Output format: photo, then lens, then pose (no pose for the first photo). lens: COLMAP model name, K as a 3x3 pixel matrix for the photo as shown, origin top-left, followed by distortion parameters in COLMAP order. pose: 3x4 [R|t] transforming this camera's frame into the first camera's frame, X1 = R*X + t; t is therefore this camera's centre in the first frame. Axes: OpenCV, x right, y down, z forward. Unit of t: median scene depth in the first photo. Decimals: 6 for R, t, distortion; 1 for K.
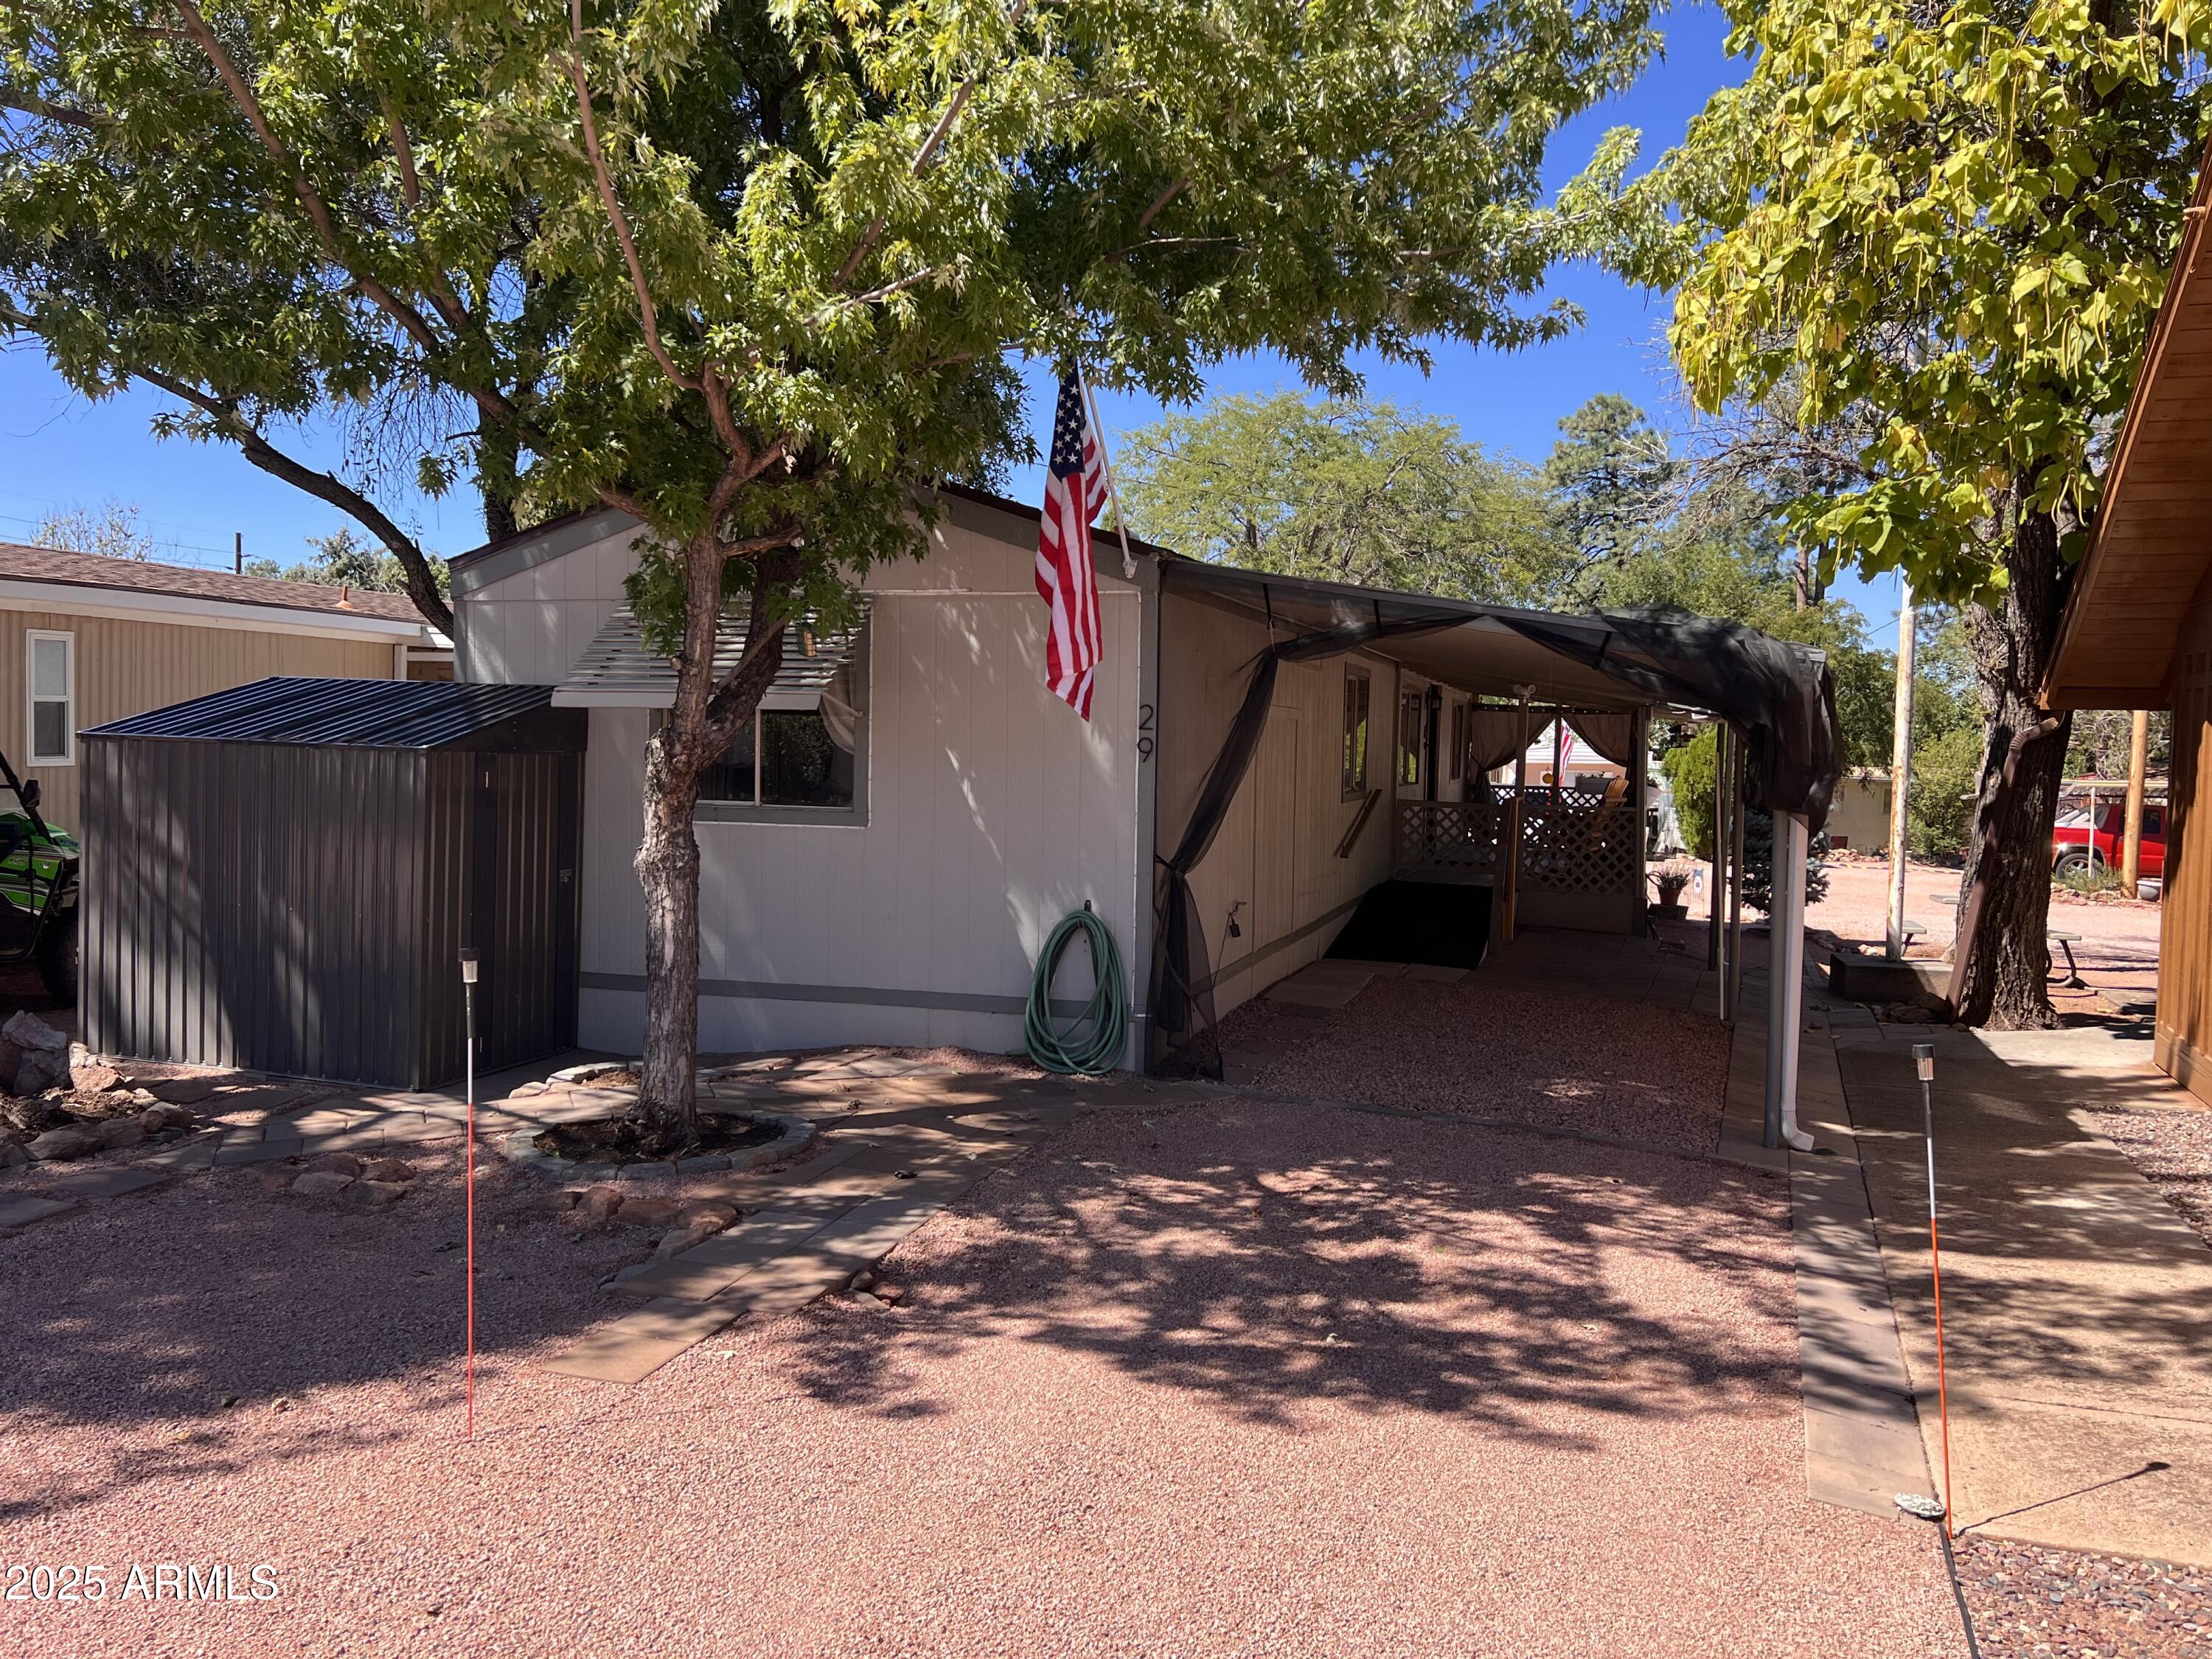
lens RADIAL K [[1676.5, 0, 1109.9], [0, 1676.5, 829.9], [0, 0, 1]] dist [0.068860, -0.055586]
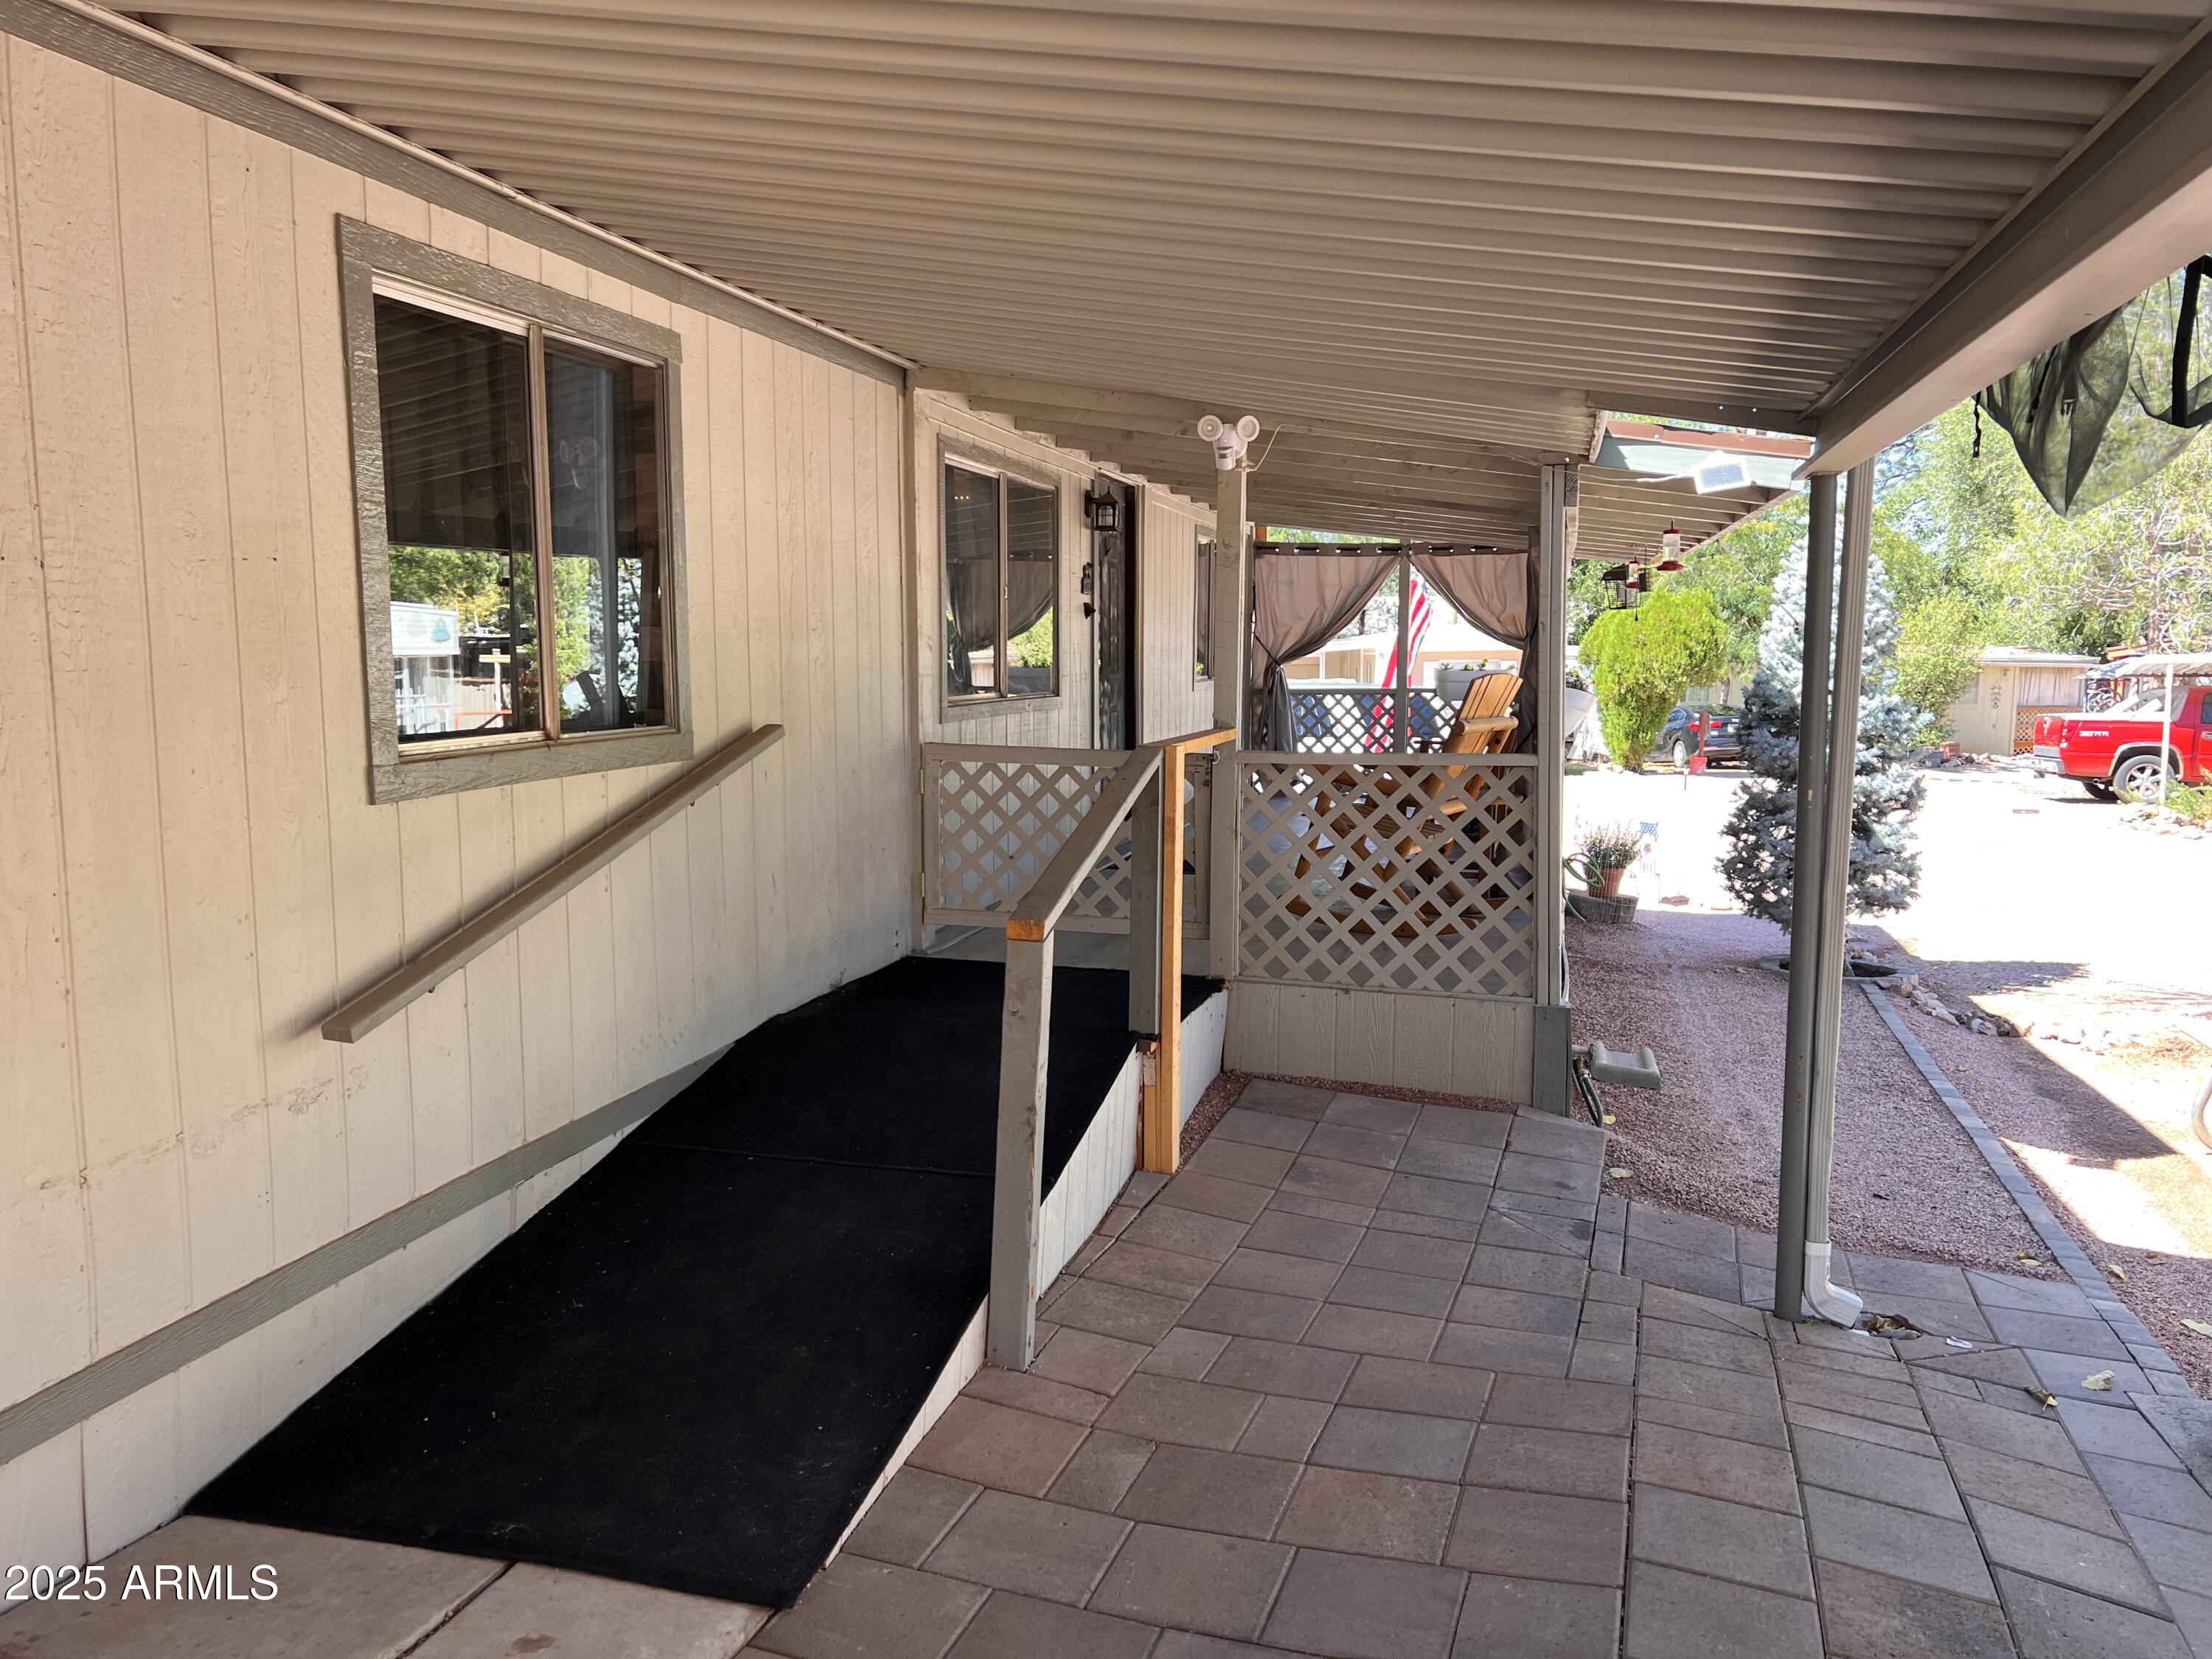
lens RADIAL K [[1676.5, 0, 1104.2], [0, 1676.5, 826.7], [0, 0, 1]] dist [0.068860, -0.055586]
pose [[0.998680, -0.028920, 0.042438, 0.138176], [0.026460, 0.997999, 0.057428, -0.014314], [-0.044014, -0.056230, 0.997447, 0.435711]]
